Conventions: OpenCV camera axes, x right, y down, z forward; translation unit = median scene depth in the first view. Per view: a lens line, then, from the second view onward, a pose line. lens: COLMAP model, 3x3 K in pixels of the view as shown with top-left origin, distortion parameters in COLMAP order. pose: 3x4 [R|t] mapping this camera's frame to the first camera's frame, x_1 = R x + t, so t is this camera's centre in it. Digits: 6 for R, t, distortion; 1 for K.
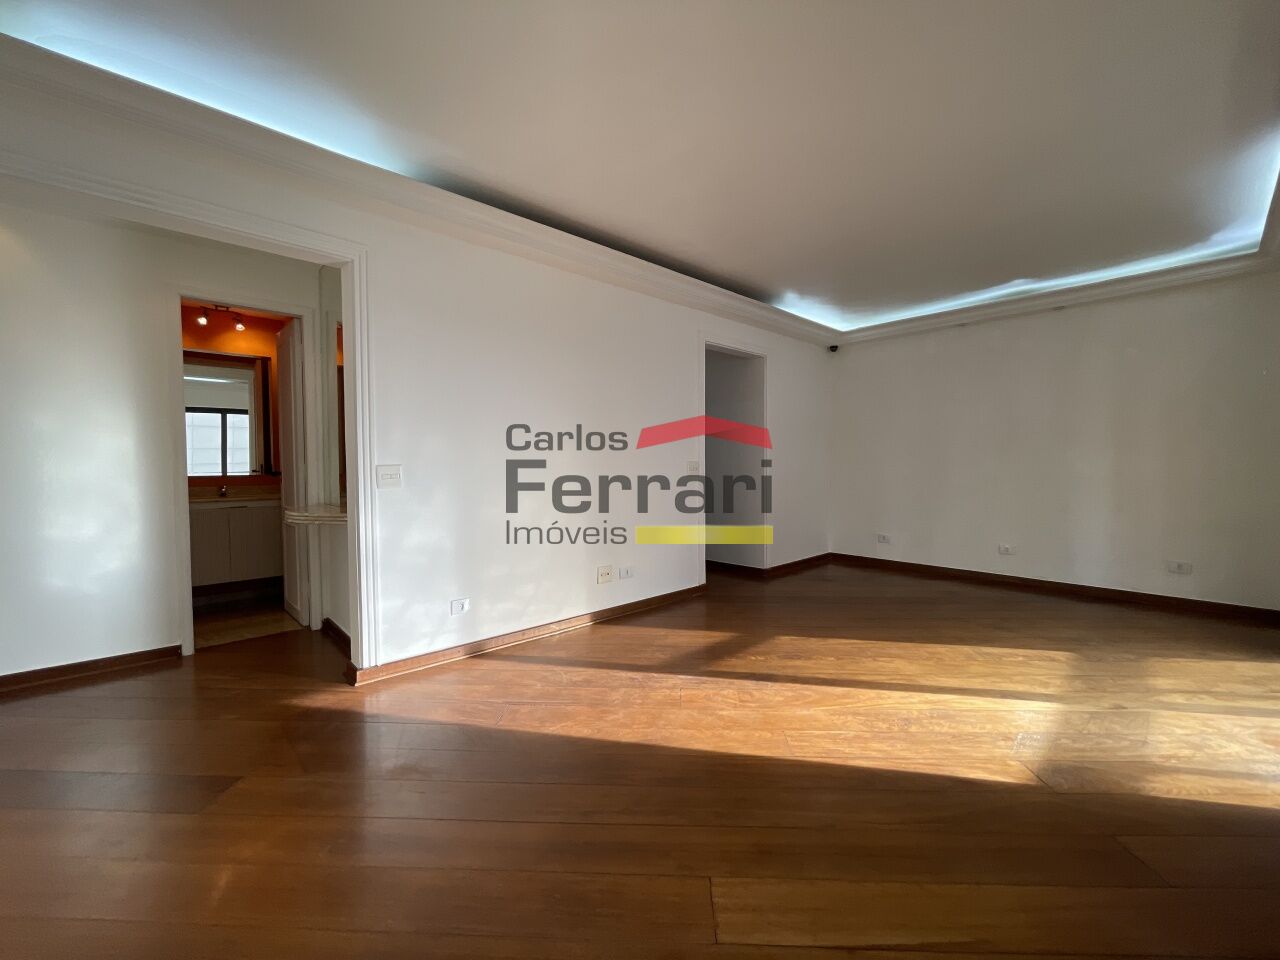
lens RADIAL K [[515.5, 0, 640.0], [0, 515.5, 480.0], [0, 0, 1]] dist [-0.002766, -0.000139]
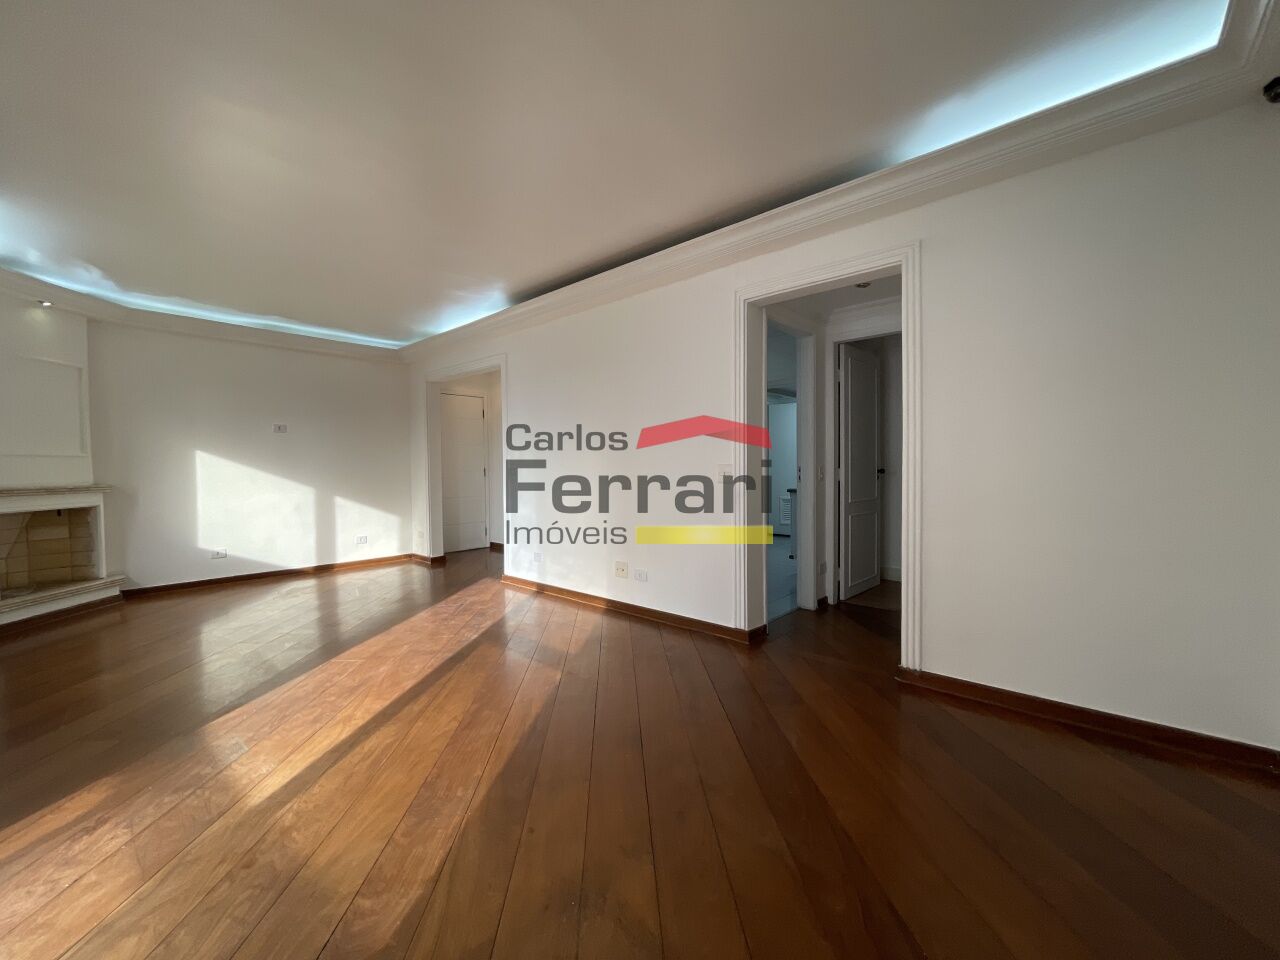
lens RADIAL K [[515.0, 0, 640.0], [0, 515.0, 480.0], [0, 0, 1]] dist [-0.000464, -0.000063]
pose [[0.093538, 0.031346, -0.995122, 1.372605], [-0.019740, 0.999366, 0.029624, -0.051812], [0.995420, 0.016873, 0.094097, 1.272630]]
